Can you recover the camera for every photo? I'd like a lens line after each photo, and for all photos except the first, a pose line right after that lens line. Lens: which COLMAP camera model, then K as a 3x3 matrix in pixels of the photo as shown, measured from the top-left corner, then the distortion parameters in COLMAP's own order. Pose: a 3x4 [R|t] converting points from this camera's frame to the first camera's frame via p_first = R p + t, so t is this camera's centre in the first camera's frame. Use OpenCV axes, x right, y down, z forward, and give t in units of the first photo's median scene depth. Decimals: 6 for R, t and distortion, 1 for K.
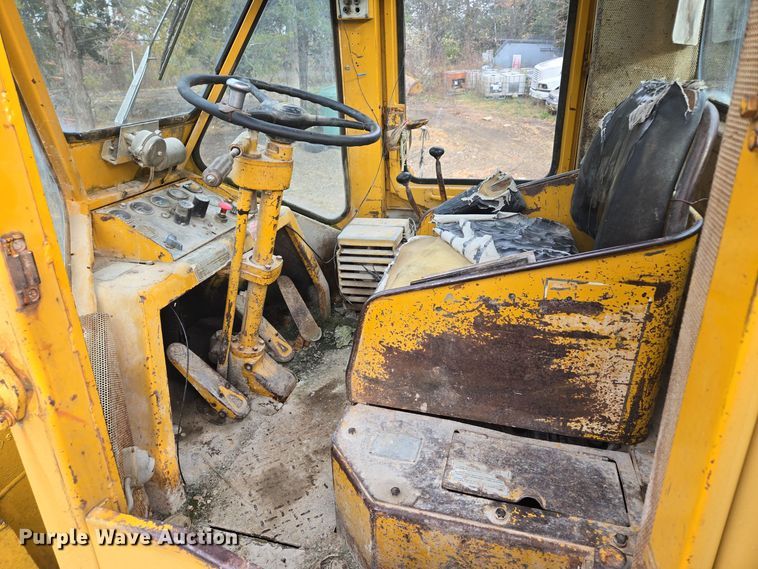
lens RADIAL K [[511.3, 0, 379.0], [0, 511.3, 285.0], [0, 0, 1]] dist [0.073243, -0.056779]
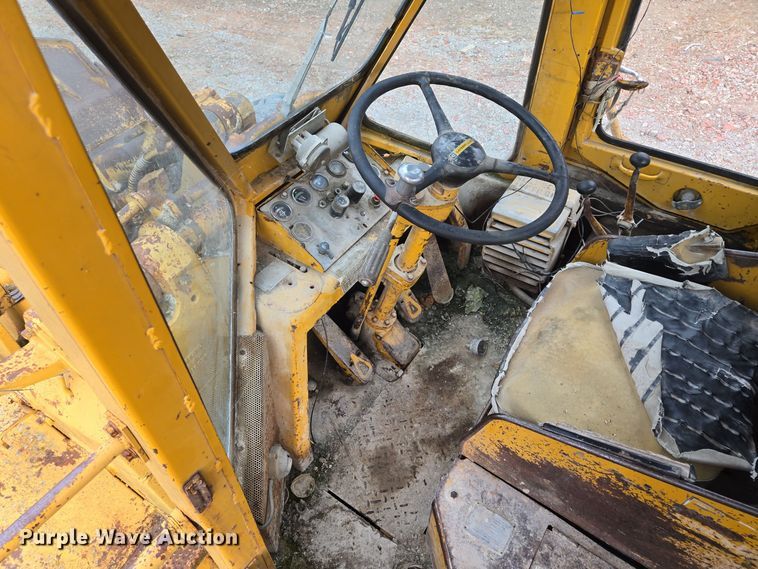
lens RADIAL K [[511.3, 0, 376.4], [0, 511.3, 284.4], [0, 0, 1]] dist [0.073243, -0.056779]
pose [[0.946479, 0.252754, -0.200732, -0.076000], [-0.146959, 0.891173, 0.429202, -0.431766], [0.287370, -0.376731, 0.880620, 0.102206]]
